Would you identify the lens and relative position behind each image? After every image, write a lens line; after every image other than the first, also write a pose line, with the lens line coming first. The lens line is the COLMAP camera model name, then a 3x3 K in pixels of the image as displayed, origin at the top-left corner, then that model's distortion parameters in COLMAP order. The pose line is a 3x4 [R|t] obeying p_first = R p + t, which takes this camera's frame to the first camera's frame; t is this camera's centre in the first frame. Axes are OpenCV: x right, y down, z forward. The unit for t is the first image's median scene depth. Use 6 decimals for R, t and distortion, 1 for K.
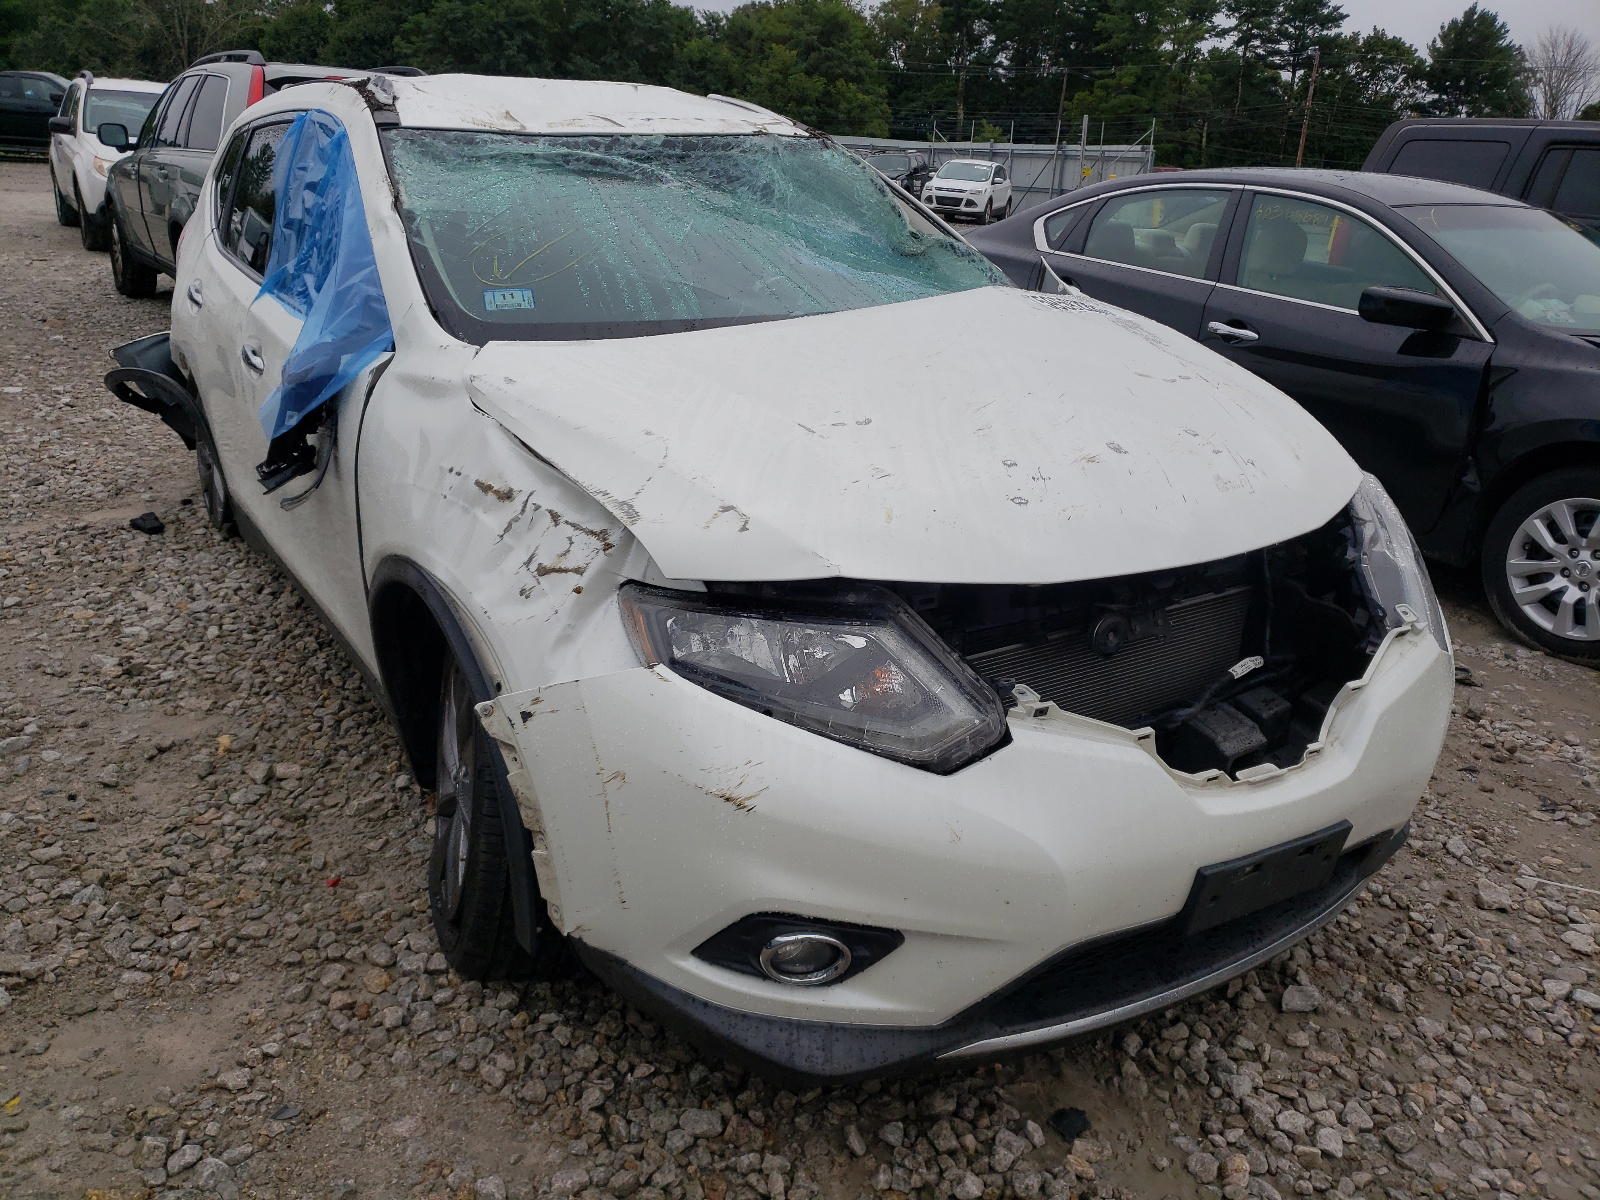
lens RADIAL K [[1183.4, 0, 800.0], [0, 1183.4, 600.0], [0, 0, 1]] dist [0.014152, 0.003387]
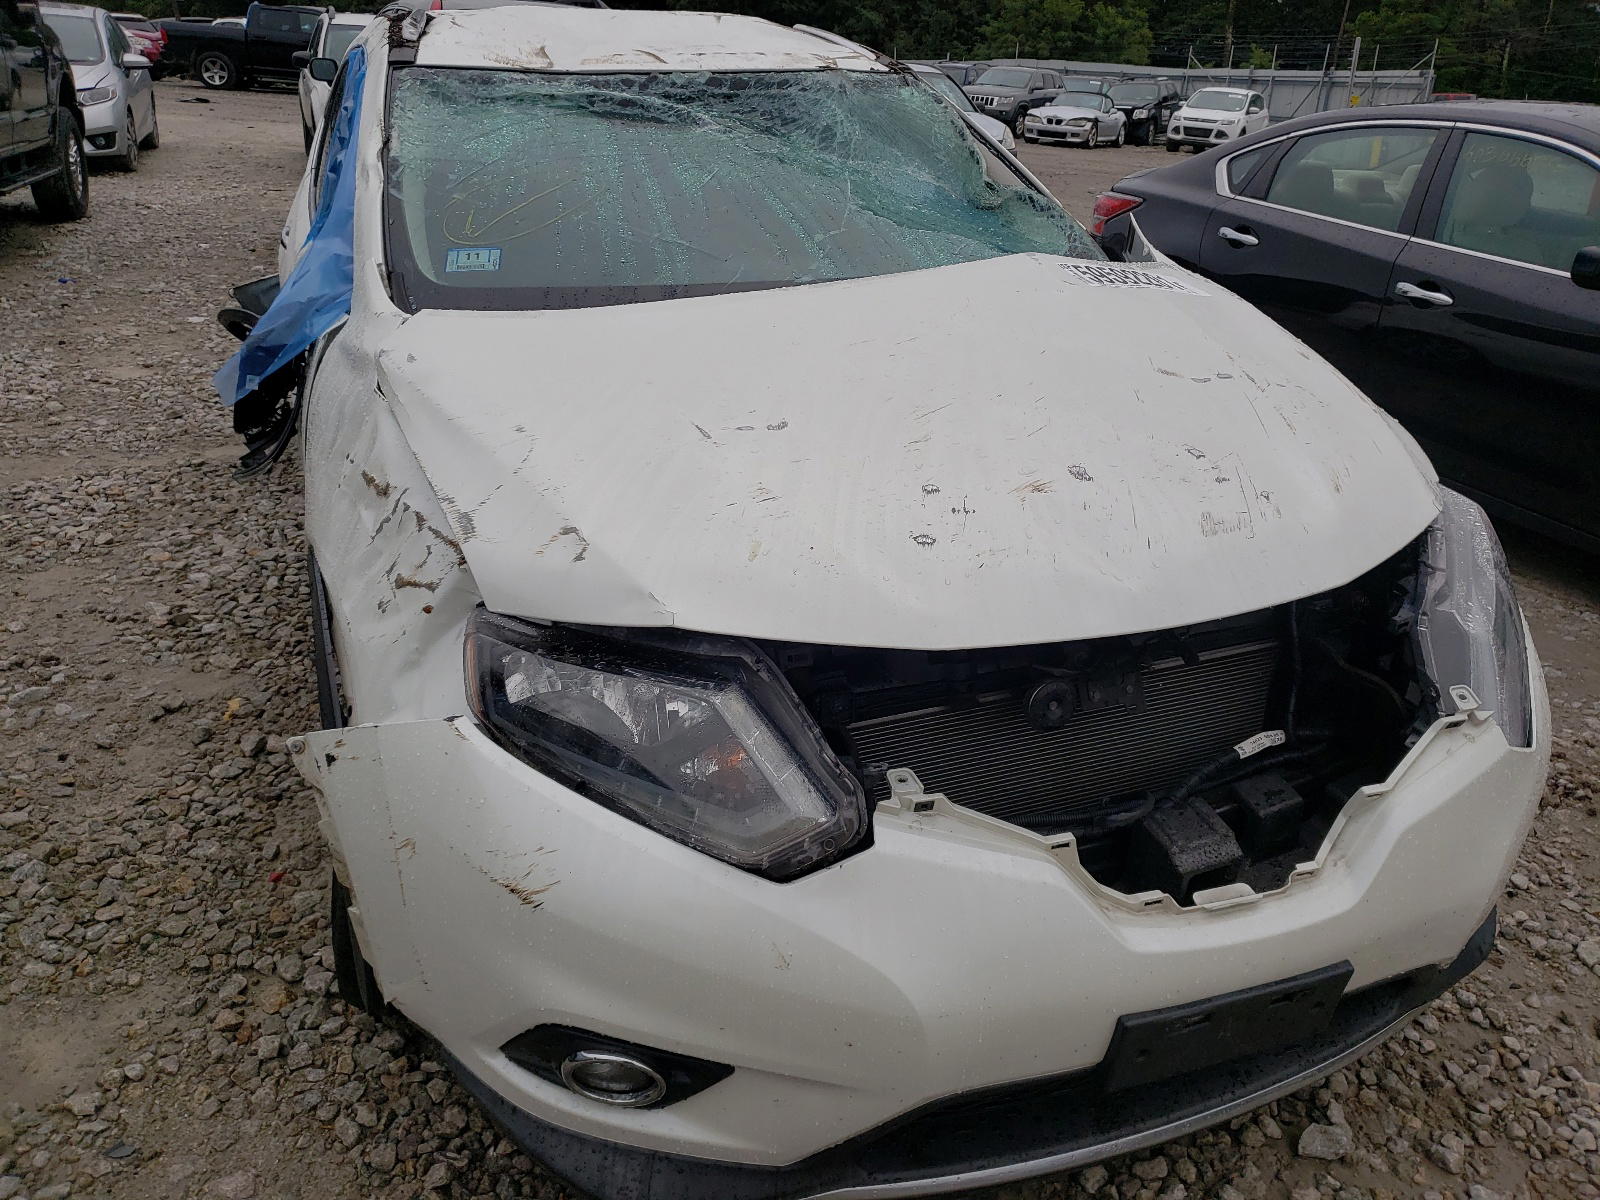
lens RADIAL K [[1212.4, 0, 798.5], [0, 1212.4, 589.7], [0, 0, 1]] dist [0.002222, 0.022265]
pose [[0.986613, 0.060039, -0.151626, 0.155092], [-0.054686, 0.997733, 0.039232, -0.052734], [0.153638, -0.030415, 0.987659, 0.117469]]
